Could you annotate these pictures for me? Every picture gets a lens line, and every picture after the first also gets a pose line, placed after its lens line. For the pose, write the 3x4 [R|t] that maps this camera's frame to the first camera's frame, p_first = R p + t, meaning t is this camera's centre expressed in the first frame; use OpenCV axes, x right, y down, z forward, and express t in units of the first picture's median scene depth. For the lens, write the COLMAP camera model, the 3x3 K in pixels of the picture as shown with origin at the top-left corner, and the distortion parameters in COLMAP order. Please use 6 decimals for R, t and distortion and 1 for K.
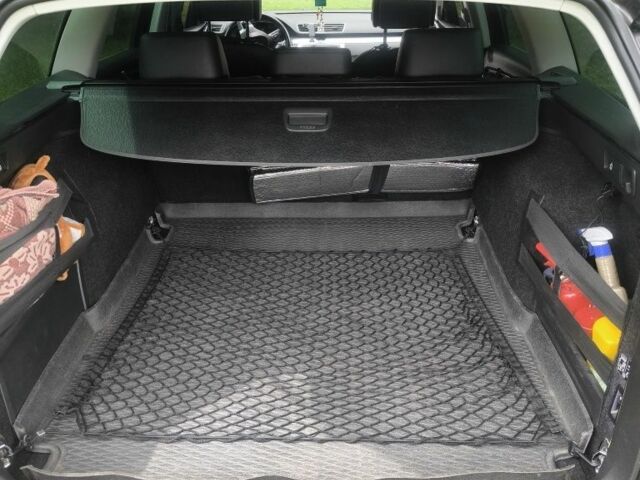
lens RADIAL K [[563.1, 0, 320.0], [0, 563.1, 240.0], [0, 0, 1]] dist [0.084854, -0.126556]
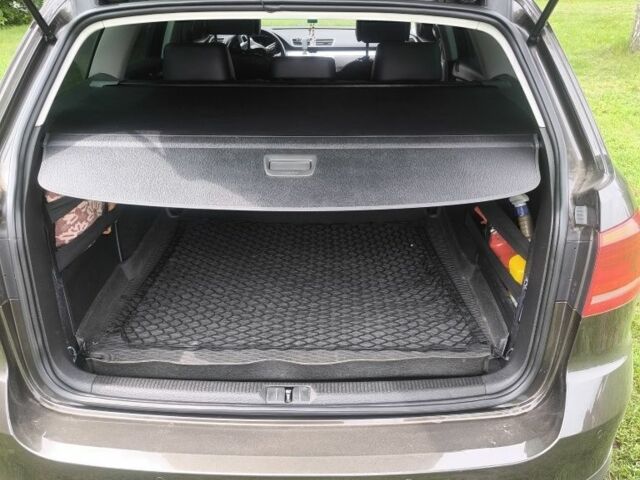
lens RADIAL K [[563.1, 0, 320.0], [0, 563.1, 240.0], [0, 0, 1]] dist [0.084854, -0.126556]
pose [[0.999890, 0.006501, 0.013344, 0.009222], [-0.006178, 0.999691, -0.024084, 0.115950], [-0.013496, 0.023999, 0.999621, -0.290175]]
